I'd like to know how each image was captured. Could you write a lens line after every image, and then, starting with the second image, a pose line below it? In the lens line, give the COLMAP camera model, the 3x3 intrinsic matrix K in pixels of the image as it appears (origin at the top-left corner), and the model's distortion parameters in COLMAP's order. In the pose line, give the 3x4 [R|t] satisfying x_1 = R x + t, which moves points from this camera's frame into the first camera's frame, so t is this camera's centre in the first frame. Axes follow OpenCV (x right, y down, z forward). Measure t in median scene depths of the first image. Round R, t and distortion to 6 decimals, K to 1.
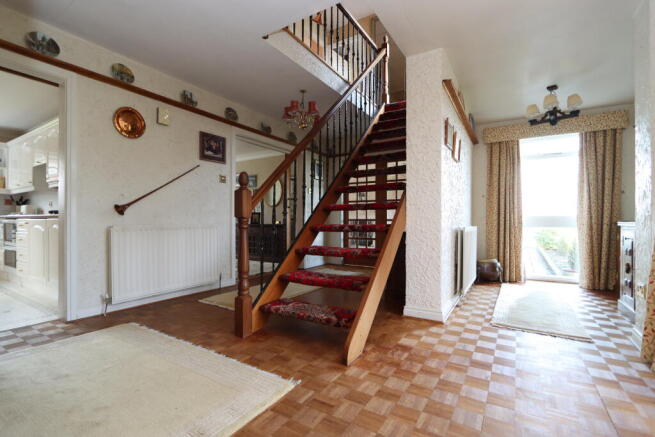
lens RADIAL K [[303.5, 0, 328.5], [0, 303.5, 219.1], [0, 0, 1]] dist [-0.001762, 0.000288]
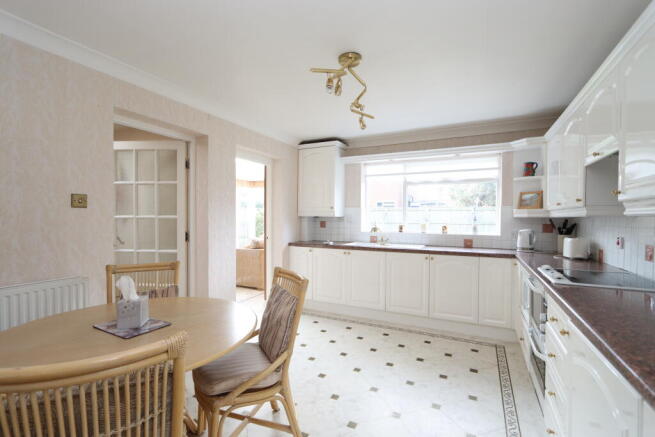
lens RADIAL K [[303.5, 0, 327.9], [0, 303.5, 217.5], [0, 0, 1]] dist [-0.001762, 0.000288]
pose [[0.100693, -0.000922, -0.994917, -0.506261], [0.003914, 0.999992, -0.000530, -0.087914], [0.994910, -0.003841, 0.100696, 0.515070]]
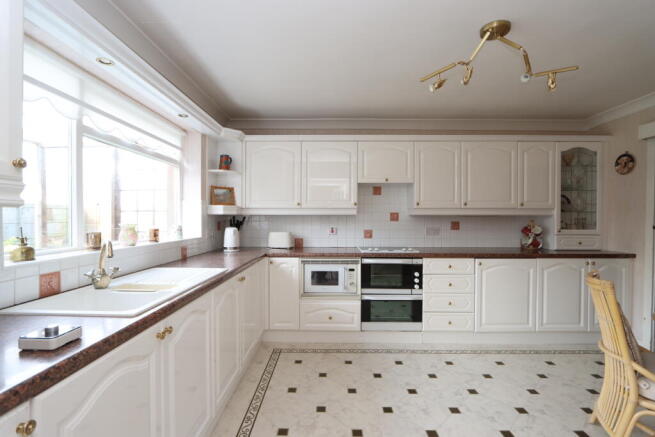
lens RADIAL K [[303.5, 0, 327.6], [0, 303.5, 220.4], [0, 0, 1]] dist [-0.001762, 0.000288]
pose [[0.857100, -0.005959, 0.515116, -1.310977], [-0.005070, 0.999787, 0.020001, -0.088377], [-0.515125, -0.019755, 0.856887, 0.375707]]
